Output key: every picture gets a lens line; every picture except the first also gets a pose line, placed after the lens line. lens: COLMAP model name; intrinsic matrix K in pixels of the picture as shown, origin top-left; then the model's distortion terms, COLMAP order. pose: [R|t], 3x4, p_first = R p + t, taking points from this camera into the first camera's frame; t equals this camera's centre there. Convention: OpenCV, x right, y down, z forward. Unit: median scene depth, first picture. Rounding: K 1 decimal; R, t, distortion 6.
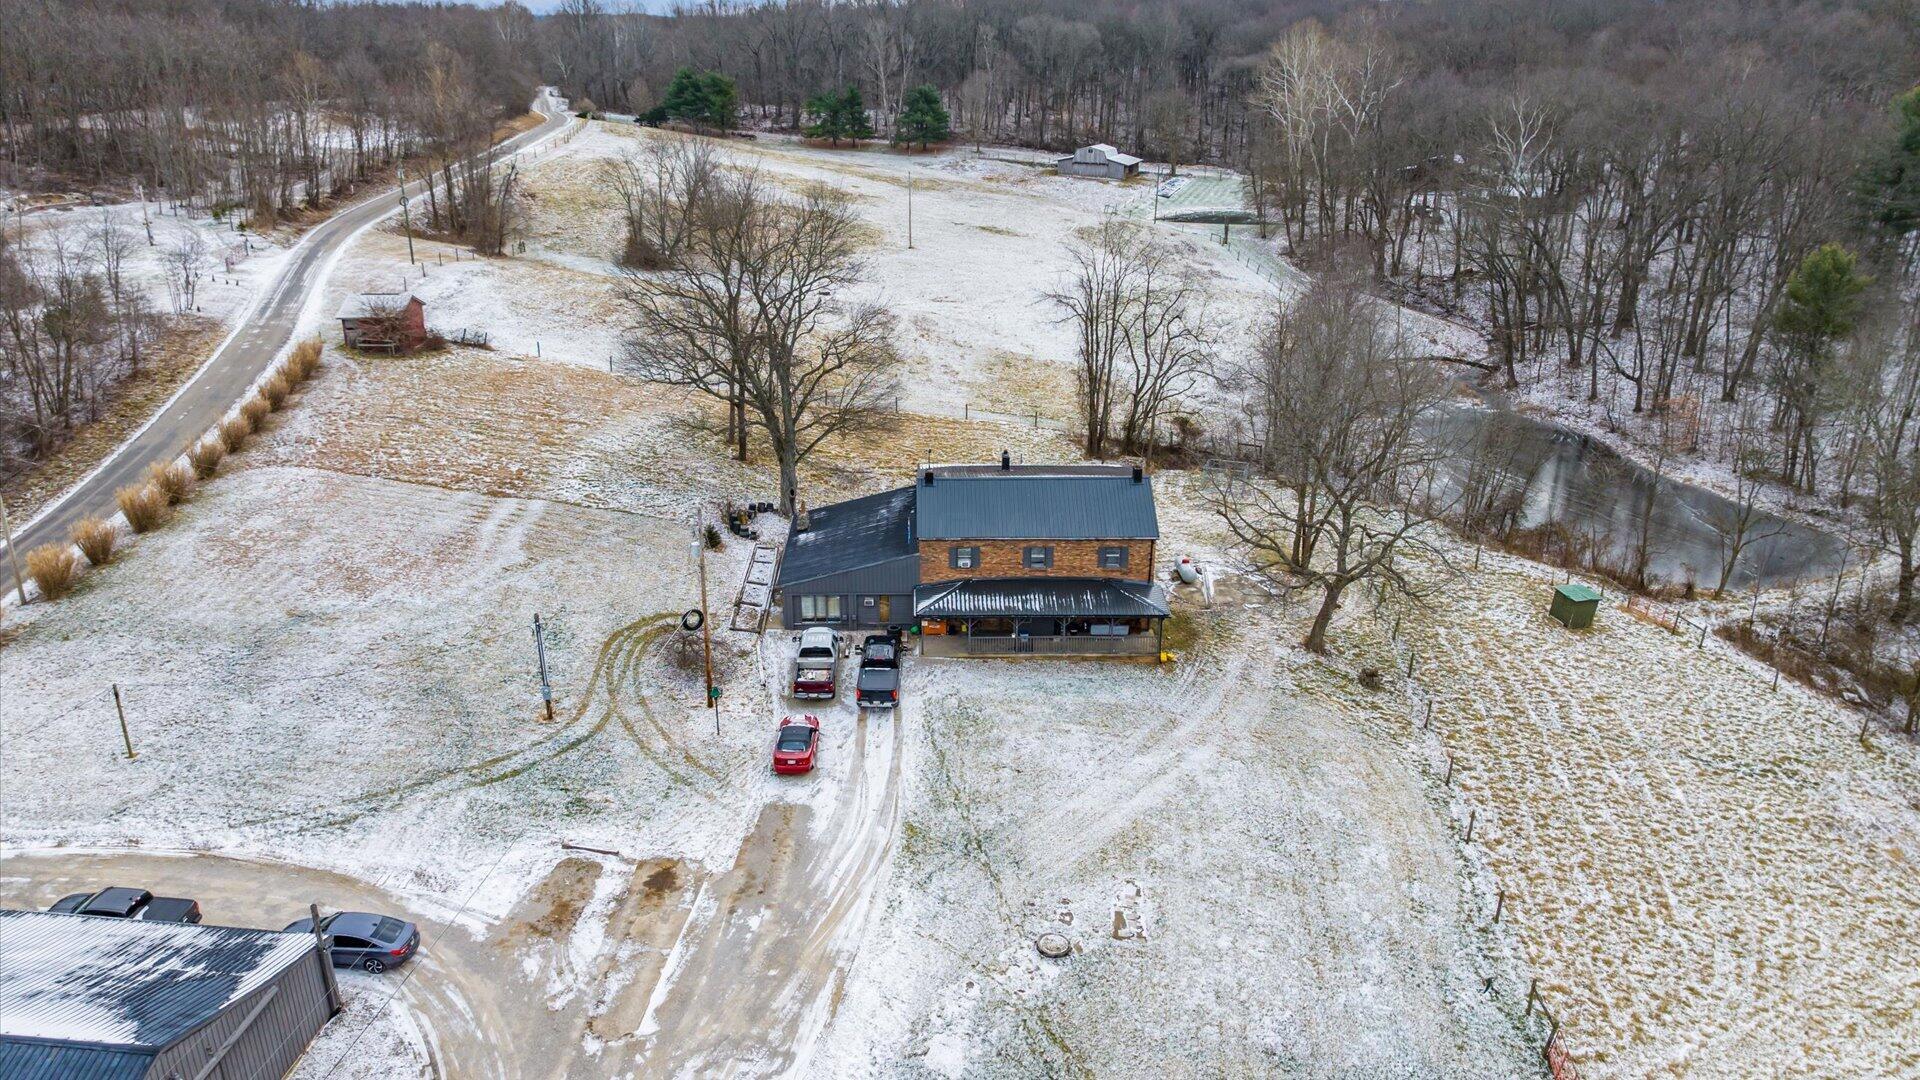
lens RADIAL K [[1361.2, 0, 960.0], [0, 1361.2, 540.0], [0, 0, 1]] dist [-0.043263, -0.001013]
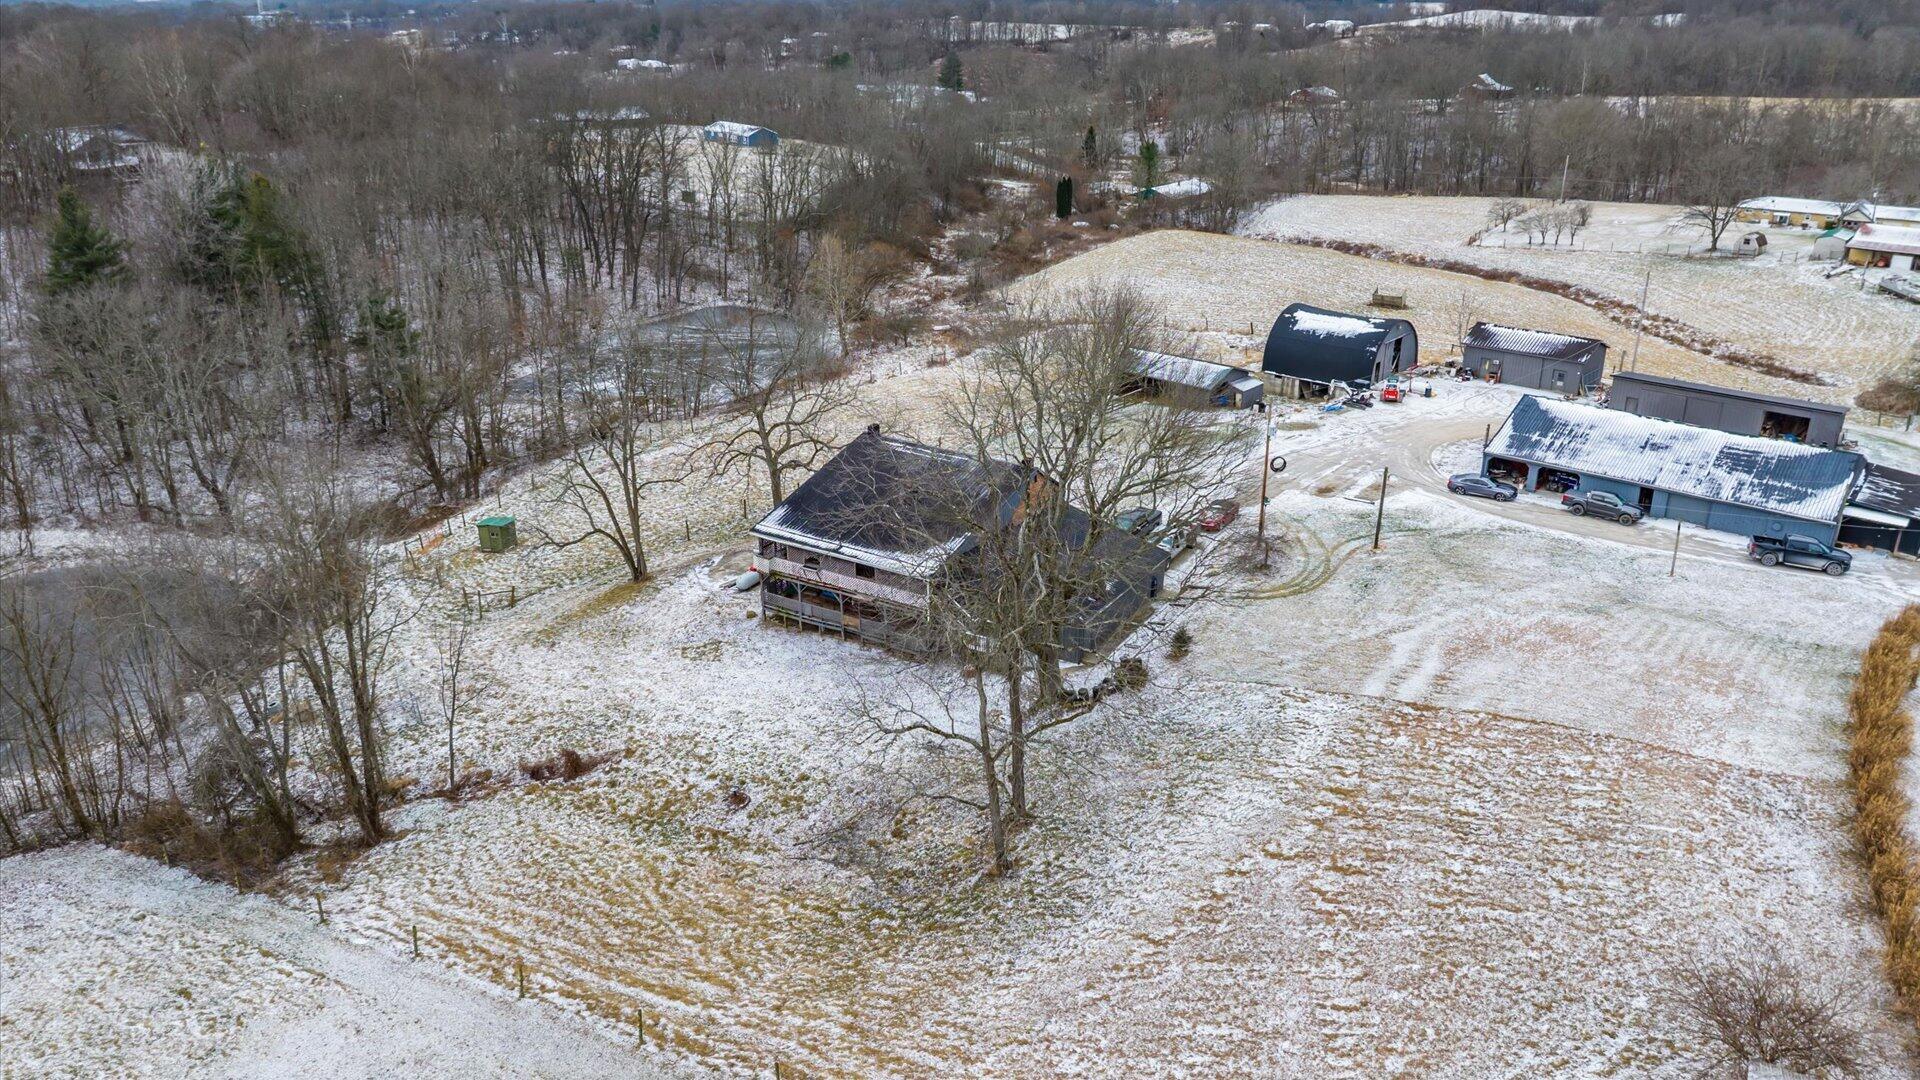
lens RADIAL K [[1366.1, 0, 972.1], [0, 1366.1, 531.1], [0, 0, 1]] dist [-0.039482, 0.003782]
pose [[-0.834404, -0.216114, 0.507015, -0.483781], [0.184377, 0.757465, 0.626300, -0.614681], [-0.519399, 0.616069, -0.592186, 1.487113]]
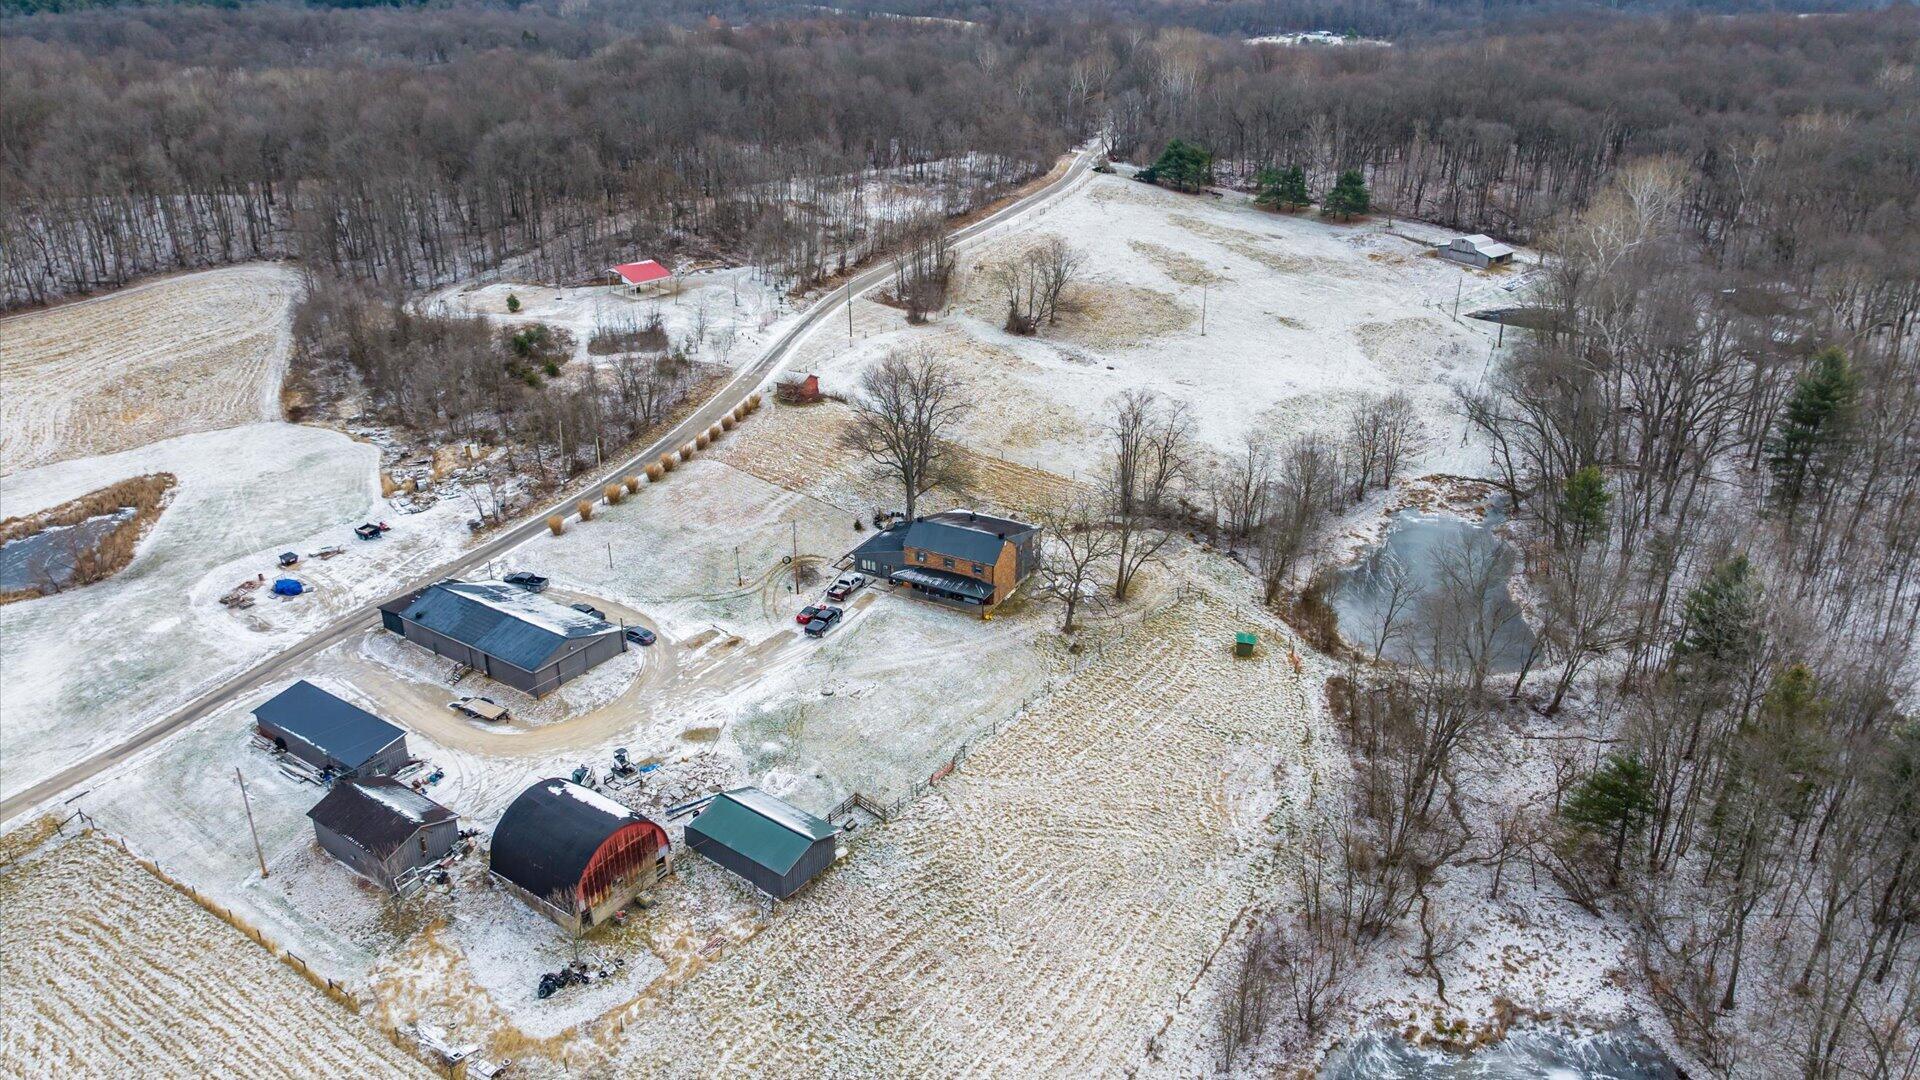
lens RADIAL K [[1341.3, 0, 949.2], [0, 1341.3, 539.2], [0, 0, 1]] dist [-0.038195, 0.004787]
pose [[0.872785, 0.193958, -0.447914, 0.909104], [-0.168127, 0.980964, 0.097179, -0.211237], [0.458236, -0.009510, 0.888780, -0.872303]]
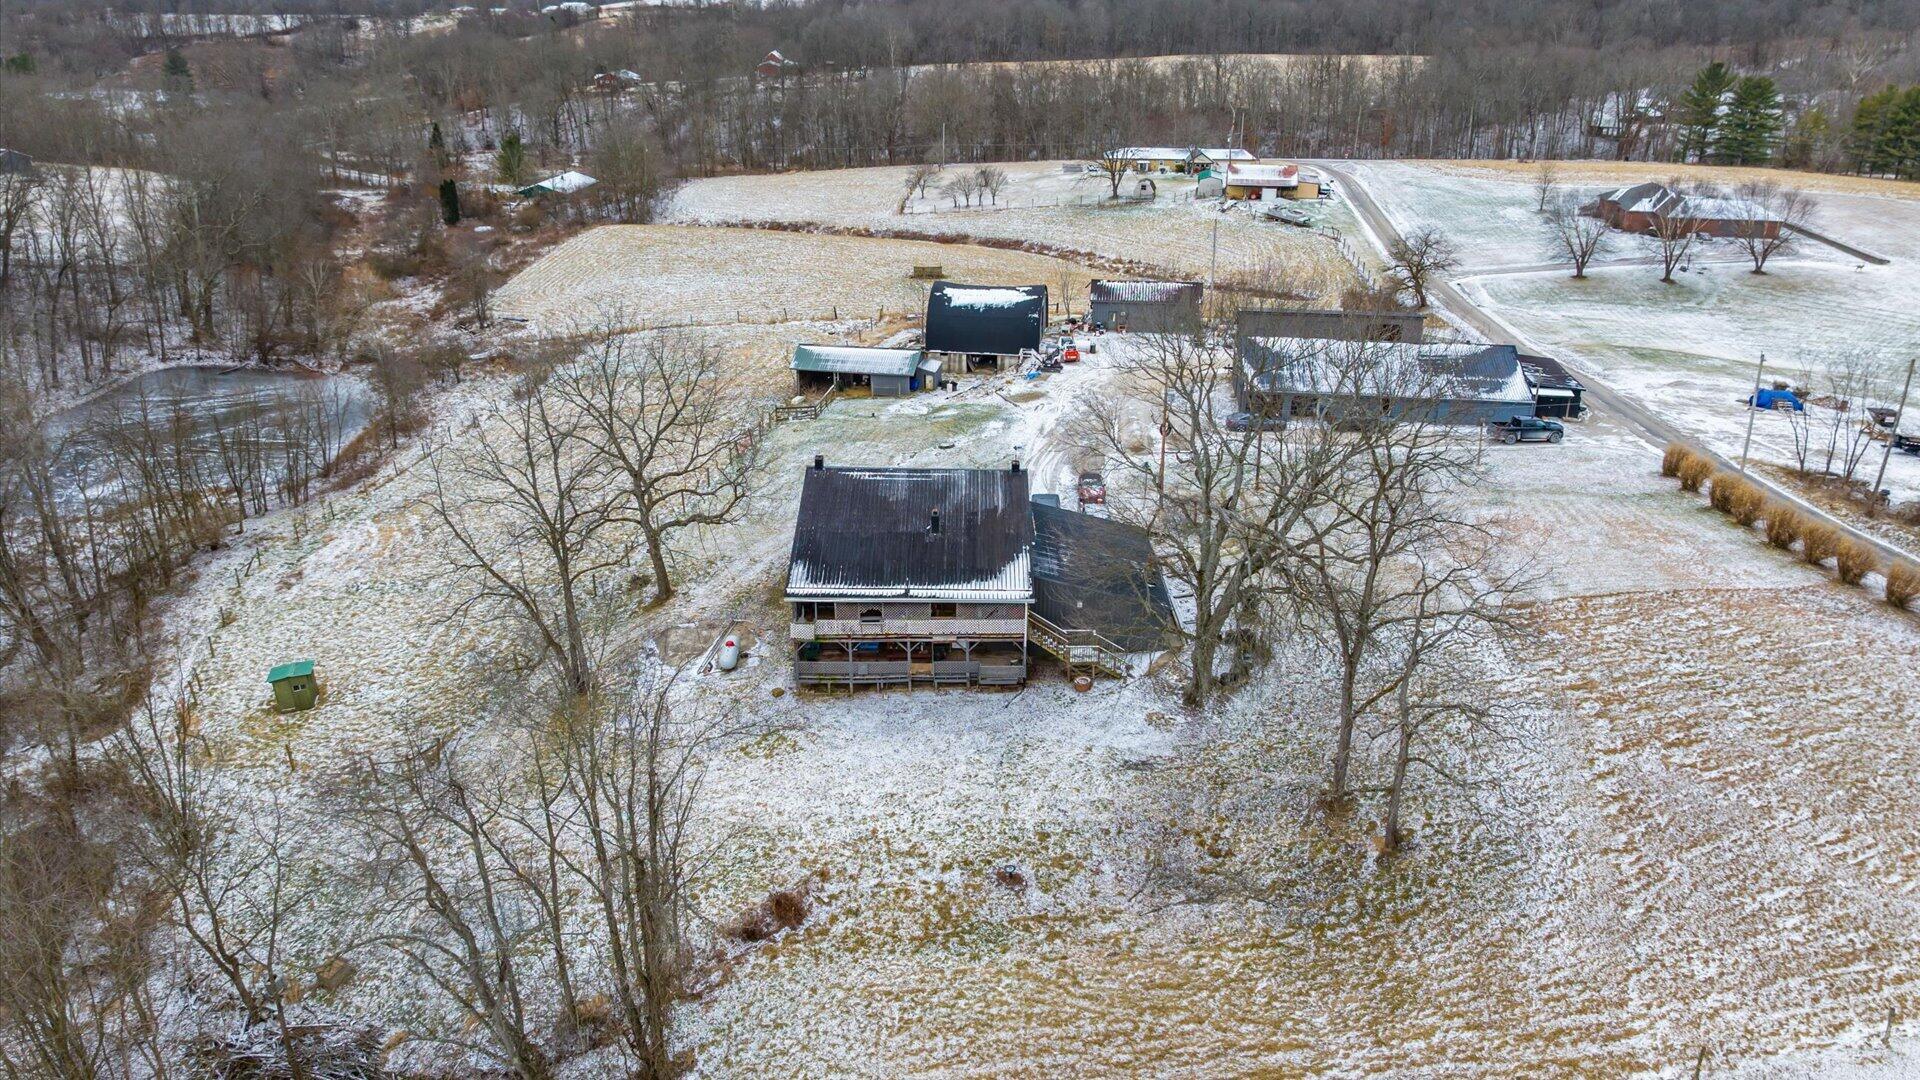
lens RADIAL K [[1366.1, 0, 972.1], [0, 1366.1, 531.1], [0, 0, 1]] dist [-0.039482, 0.003782]
pose [[-0.999533, -0.026075, 0.015920, 0.001020], [-0.008202, 0.730991, 0.682338, -0.645402], [-0.029429, 0.681888, -0.730864, 1.581086]]
